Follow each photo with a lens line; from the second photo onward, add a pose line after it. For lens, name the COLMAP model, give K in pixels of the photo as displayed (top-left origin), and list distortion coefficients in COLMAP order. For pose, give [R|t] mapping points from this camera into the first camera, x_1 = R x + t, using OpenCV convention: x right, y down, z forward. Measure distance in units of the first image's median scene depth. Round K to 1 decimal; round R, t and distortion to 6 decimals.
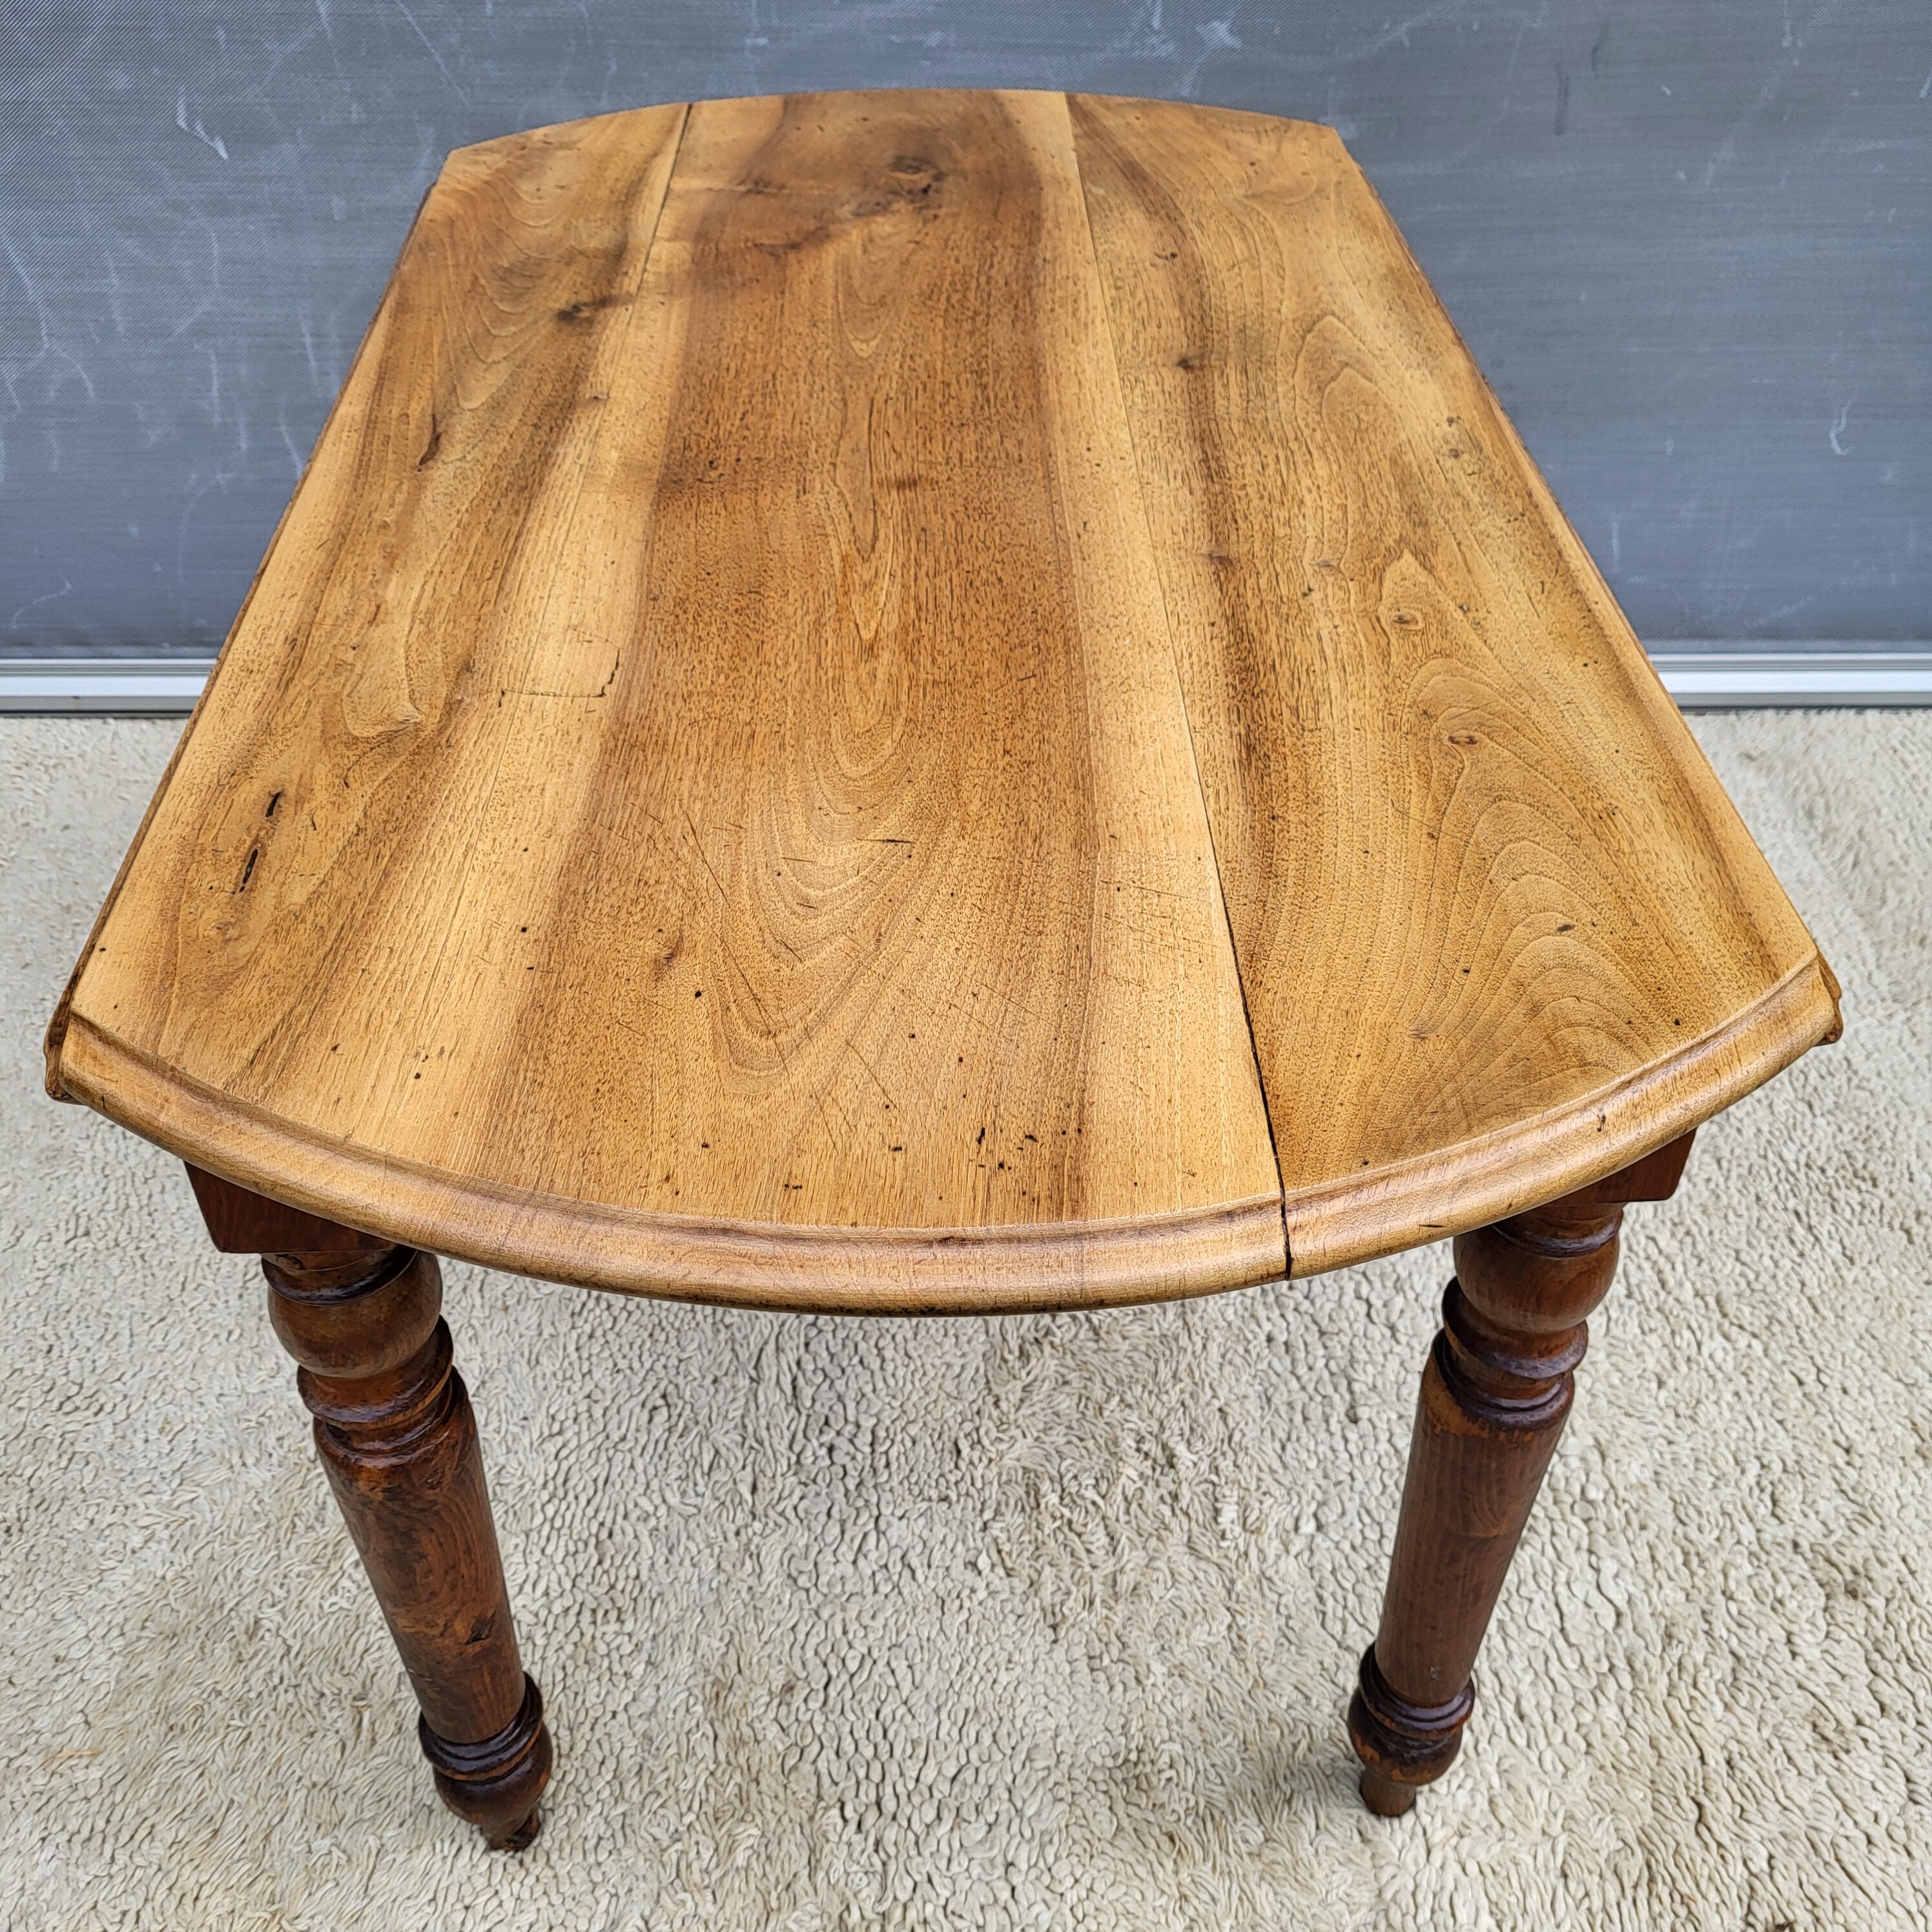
lens RADIAL K [[1851.4, 0, 934.4], [0, 1851.4, 924.1], [0, 0, 1]] dist [0.023783, 0.000000]
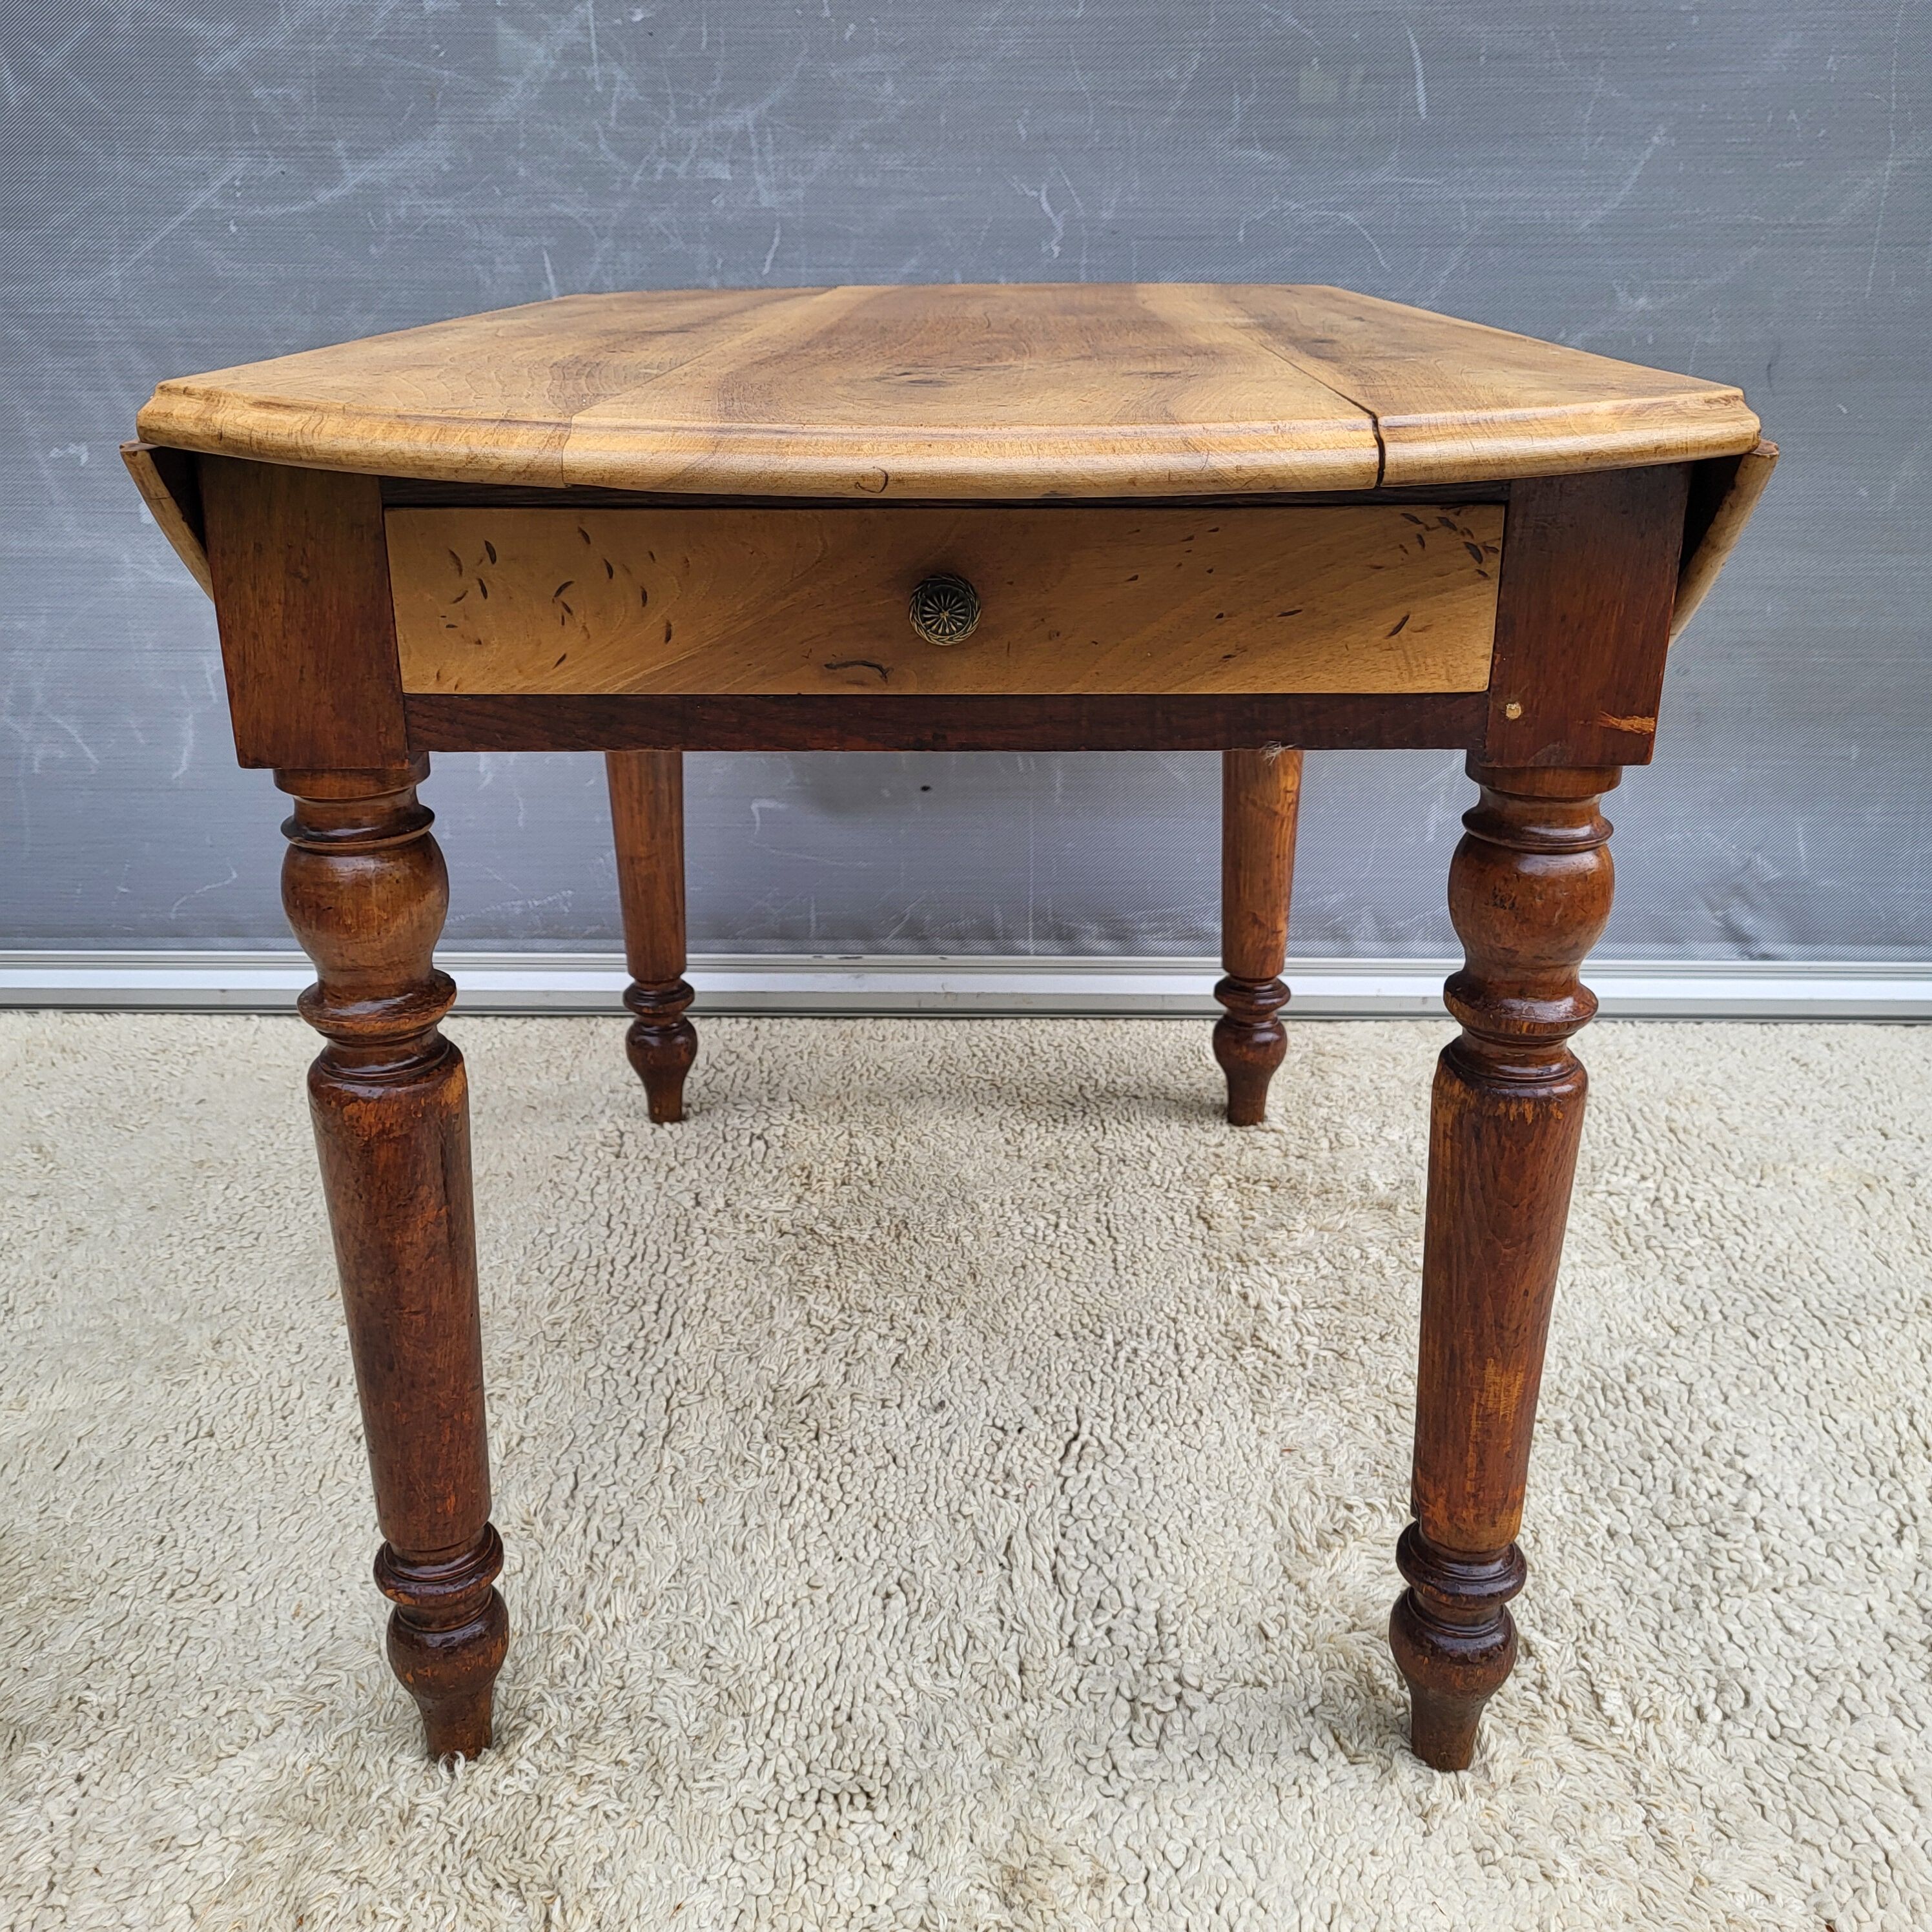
lens RADIAL K [[1851.4, 0, 955.8], [0, 1851.4, 978.6], [0, 0, 1]] dist [0.023783, 0.000000]
pose [[0.999945, 0.009696, 0.003900, -0.137521], [-0.007878, 0.944511, -0.328387, 0.296286], [-0.006868, 0.328338, 0.944535, 0.134168]]
